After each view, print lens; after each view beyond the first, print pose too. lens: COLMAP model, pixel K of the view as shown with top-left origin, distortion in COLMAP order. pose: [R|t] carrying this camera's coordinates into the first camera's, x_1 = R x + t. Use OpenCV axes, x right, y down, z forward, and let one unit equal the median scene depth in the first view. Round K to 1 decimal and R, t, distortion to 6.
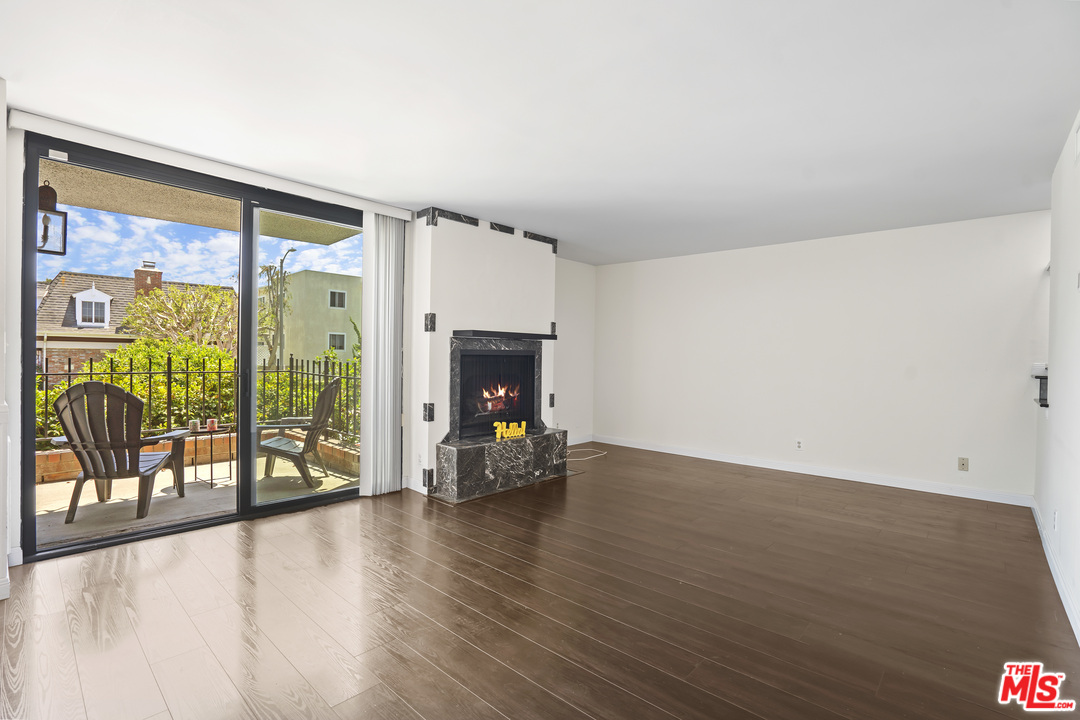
lens RADIAL K [[516.5, 0, 534.3], [0, 516.5, 361.4], [0, 0, 1]] dist [-0.018035, 0.005189]
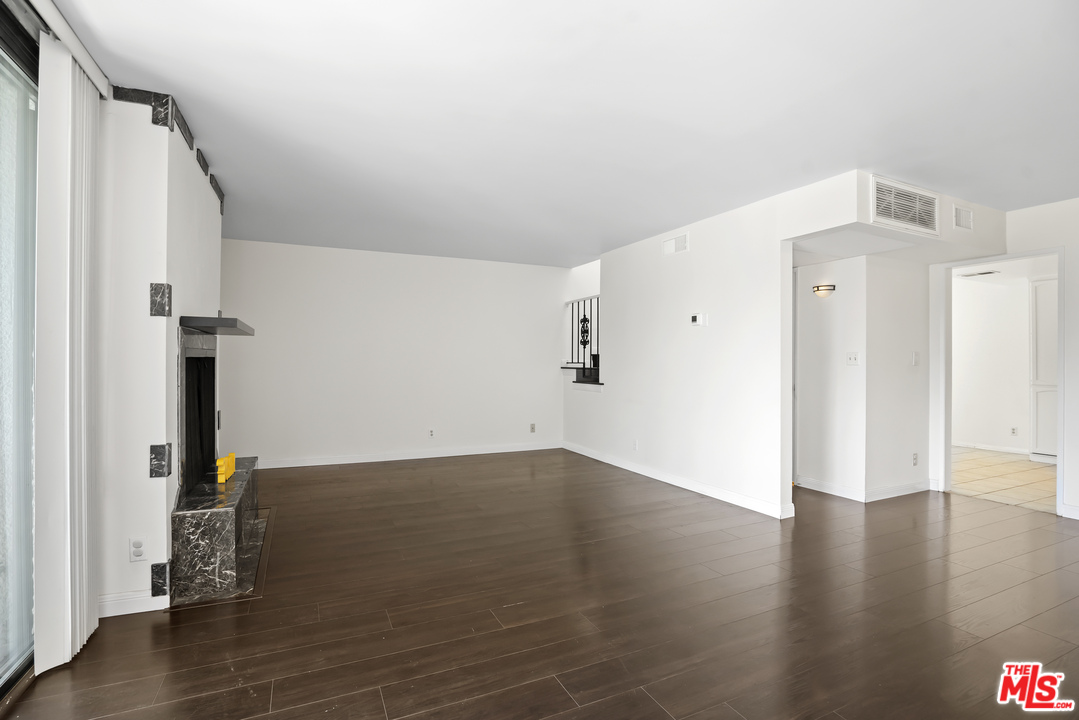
lens RADIAL K [[521.0, 0, 534.8], [0, 521.0, 358.4], [0, 0, 1]] dist [-0.035871, 0.000635]
pose [[0.368385, -0.007783, 0.929641, -0.502820], [0.010678, 0.999934, 0.004141, -0.007525], [-0.929612, 0.008401, 0.368444, 0.375852]]
